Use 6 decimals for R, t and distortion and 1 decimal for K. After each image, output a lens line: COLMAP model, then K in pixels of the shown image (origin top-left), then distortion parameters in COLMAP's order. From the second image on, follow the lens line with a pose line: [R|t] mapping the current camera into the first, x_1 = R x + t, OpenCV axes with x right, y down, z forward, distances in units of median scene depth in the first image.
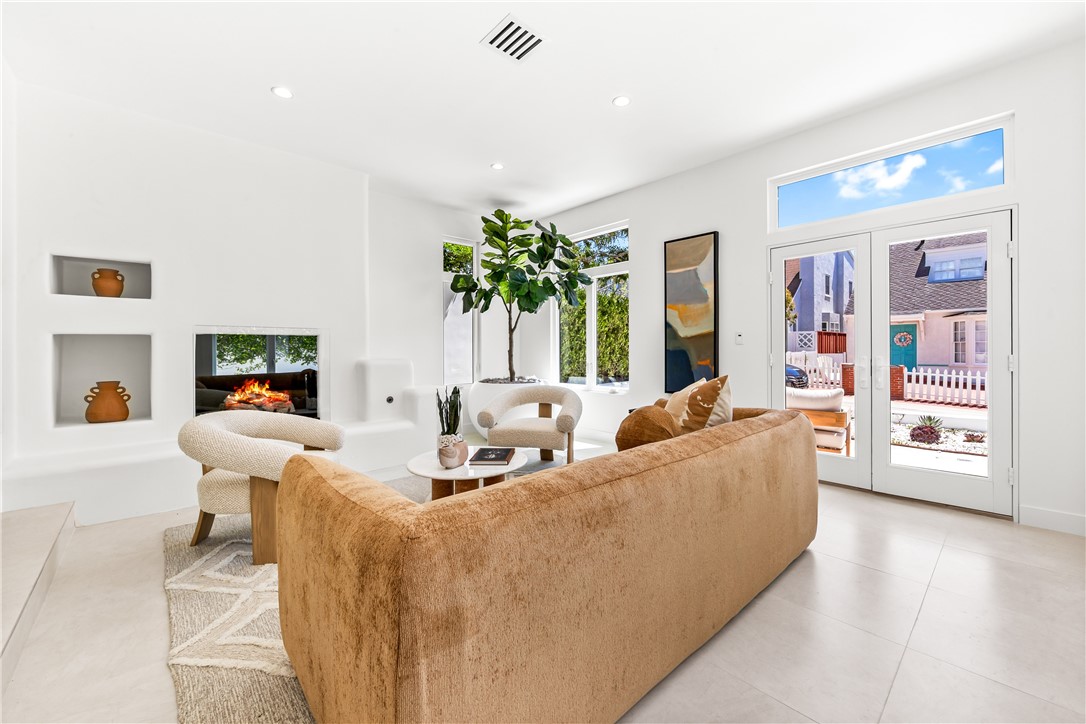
lens RADIAL K [[432.9, 0, 543.0], [0, 432.9, 353.0], [0, 0, 1]] dist [-0.001816, -0.000820]
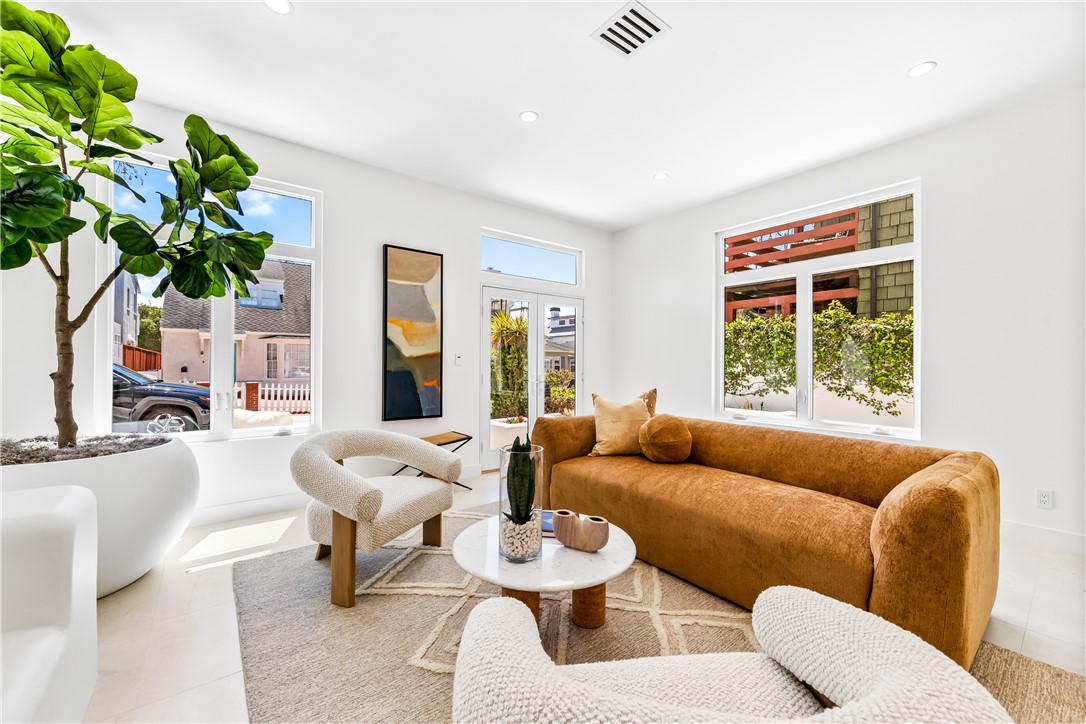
lens RADIAL K [[432.9, 0, 535.8], [0, 432.9, 364.6], [0, 0, 1]] dist [-0.001816, -0.000820]
pose [[0.086676, 0.005885, 0.996219, -0.444814], [0.003931, 0.999973, -0.006249, -0.010544], [-0.996229, 0.004458, 0.086651, 0.519370]]
